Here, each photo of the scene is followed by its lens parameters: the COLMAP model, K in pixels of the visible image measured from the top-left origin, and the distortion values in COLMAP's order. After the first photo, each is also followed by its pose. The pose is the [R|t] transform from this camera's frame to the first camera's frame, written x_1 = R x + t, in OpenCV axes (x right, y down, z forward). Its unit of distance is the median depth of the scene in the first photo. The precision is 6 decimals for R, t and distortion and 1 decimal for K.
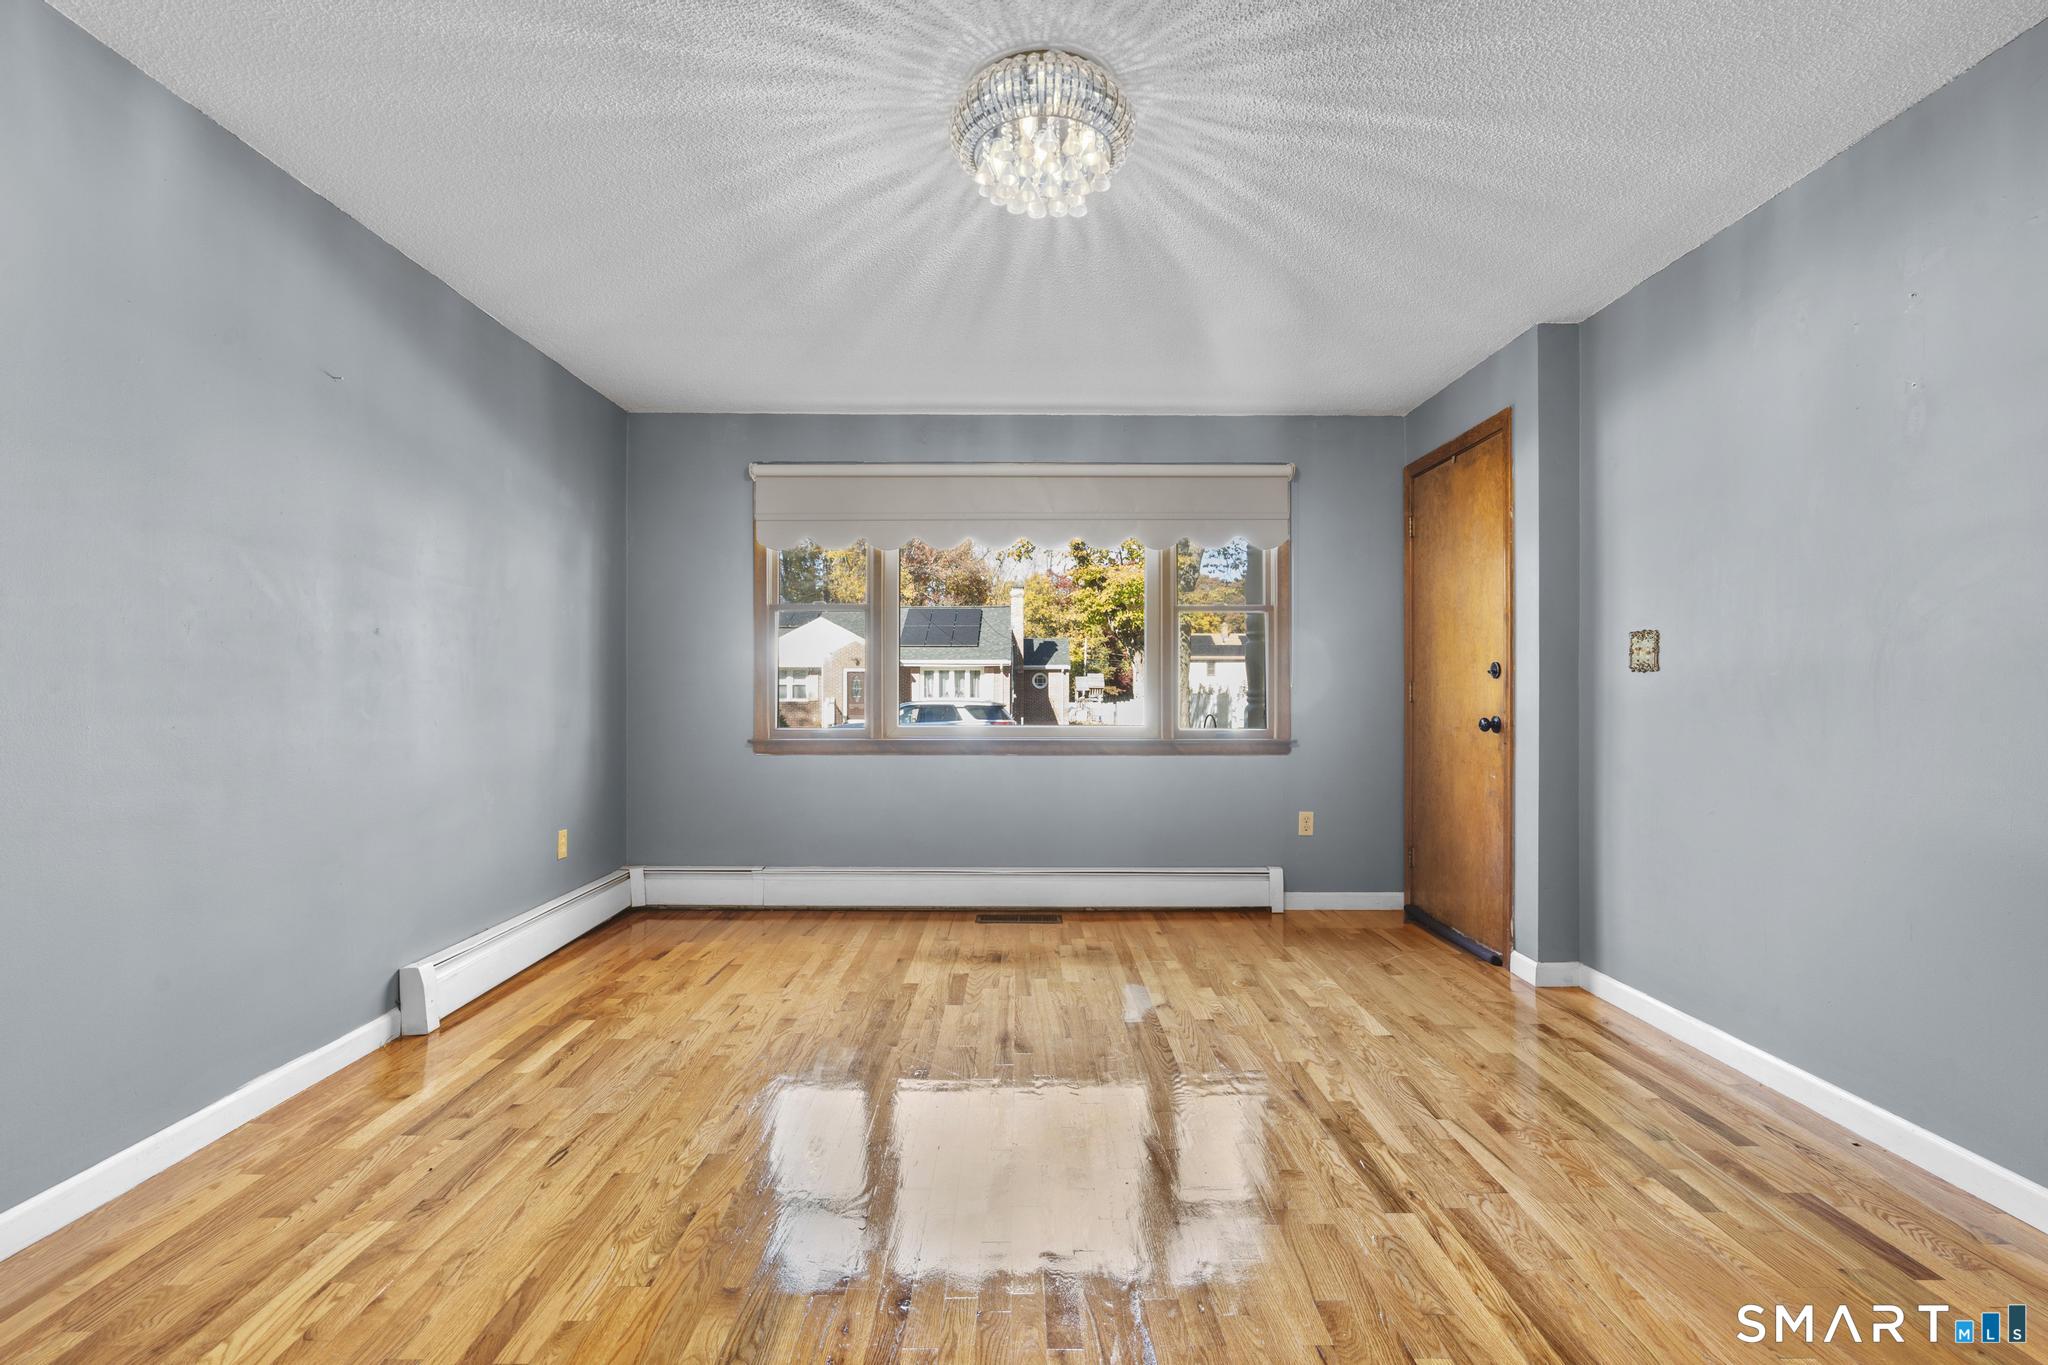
lens RADIAL K [[919.7, 0, 1023.7], [0, 919.7, 686.9], [0, 0, 1]] dist [-0.014558, 0.005871]
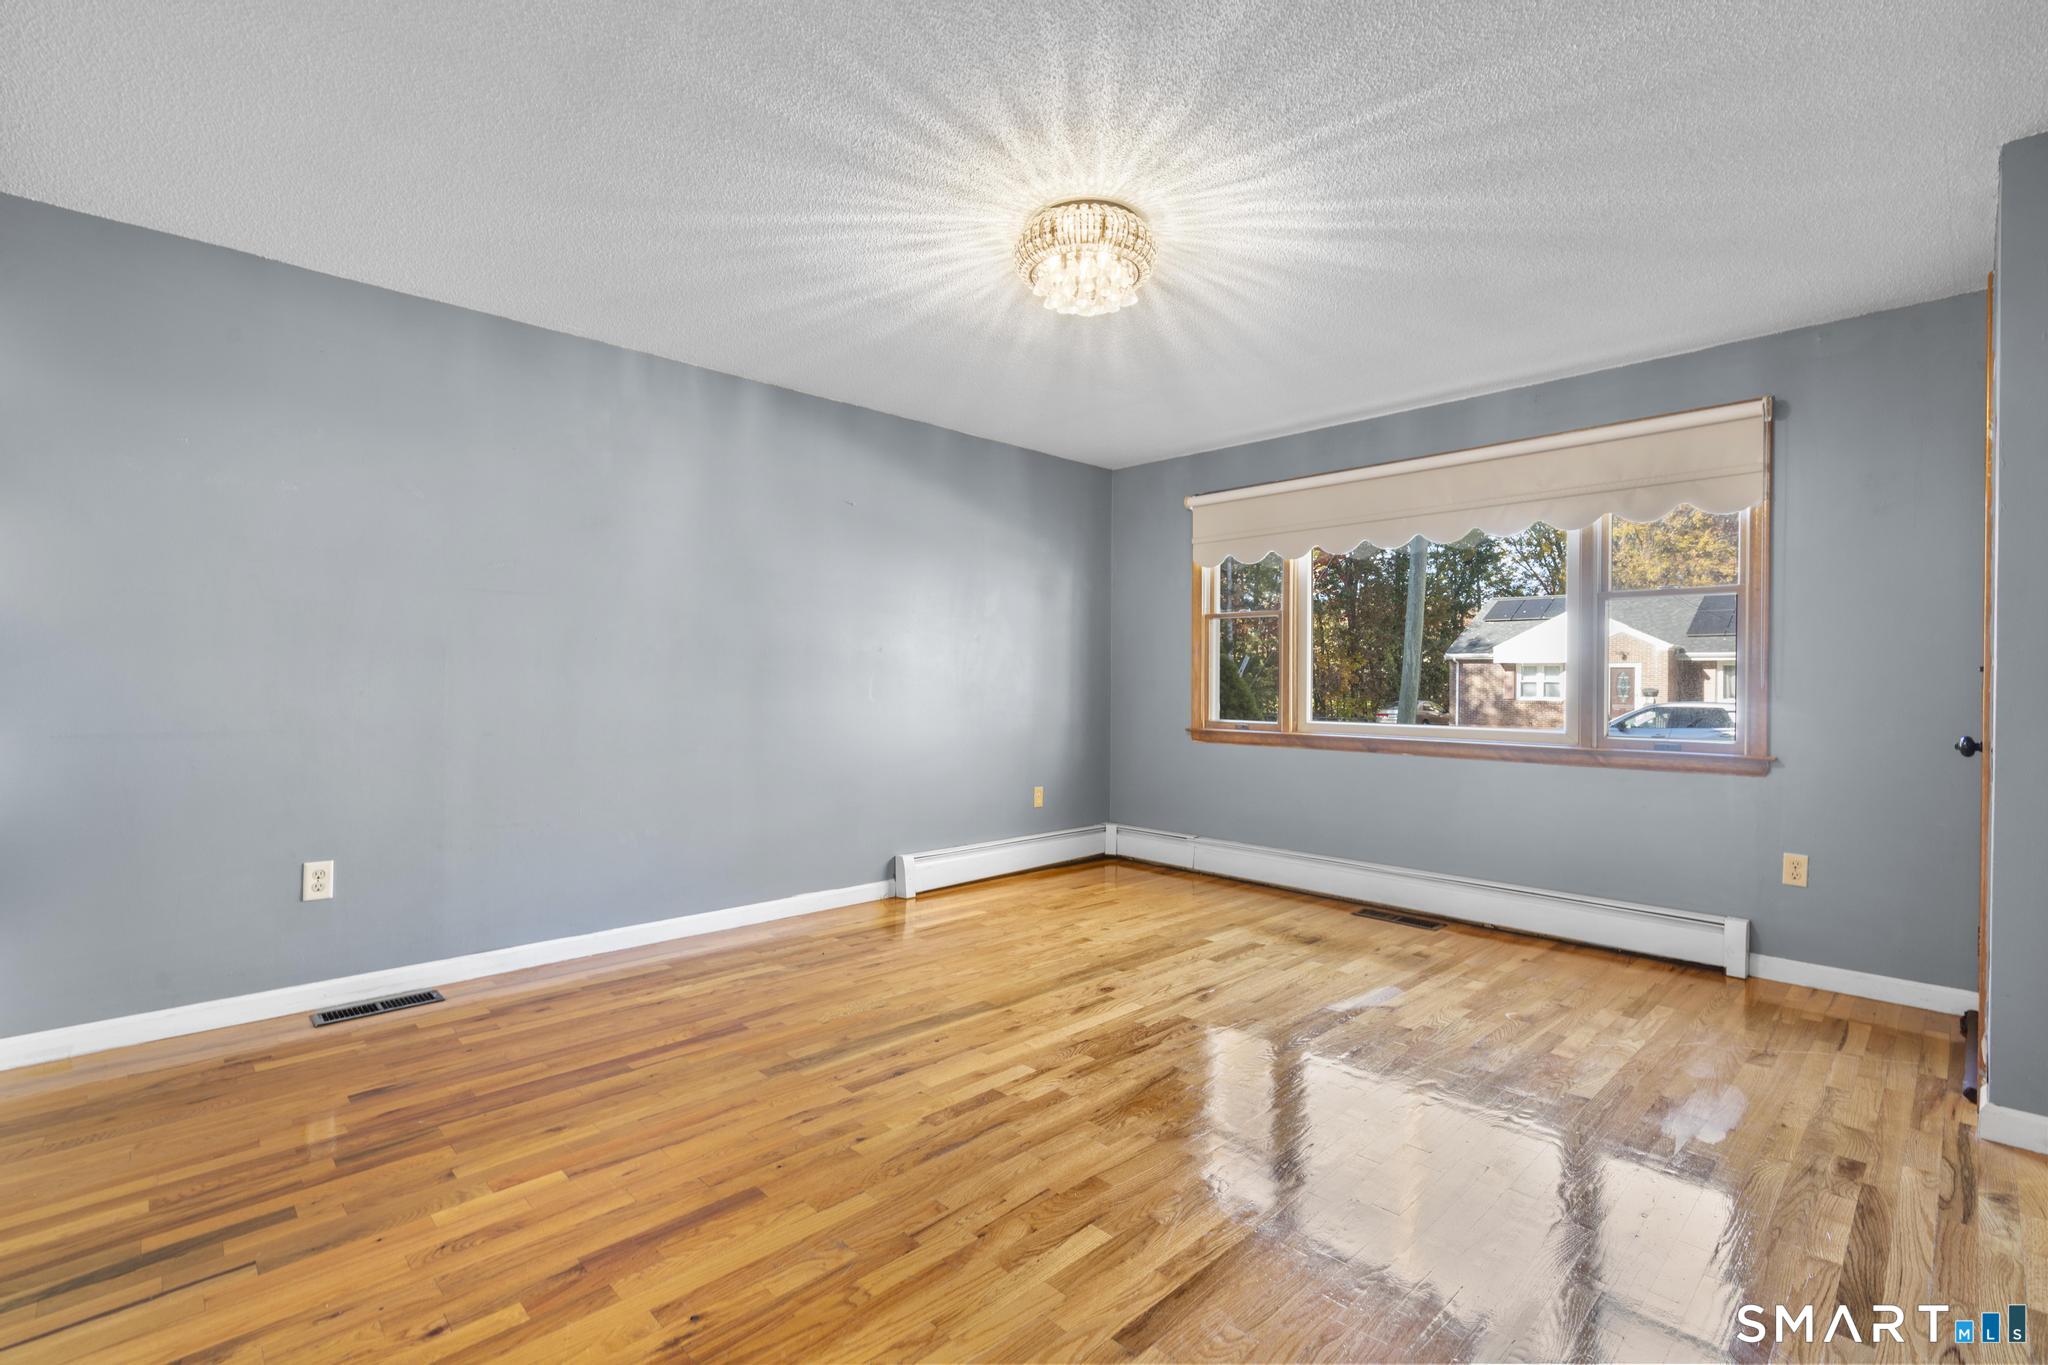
lens RADIAL K [[919.7, 0, 1023.7], [0, 919.7, 686.9], [0, 0, 1]] dist [-0.014558, 0.005871]
pose [[0.688343, 0.008330, -0.725337, 0.524957], [-0.005477, 0.999965, 0.006287, -0.003662], [0.725364, -0.000355, 0.688365, 0.028097]]
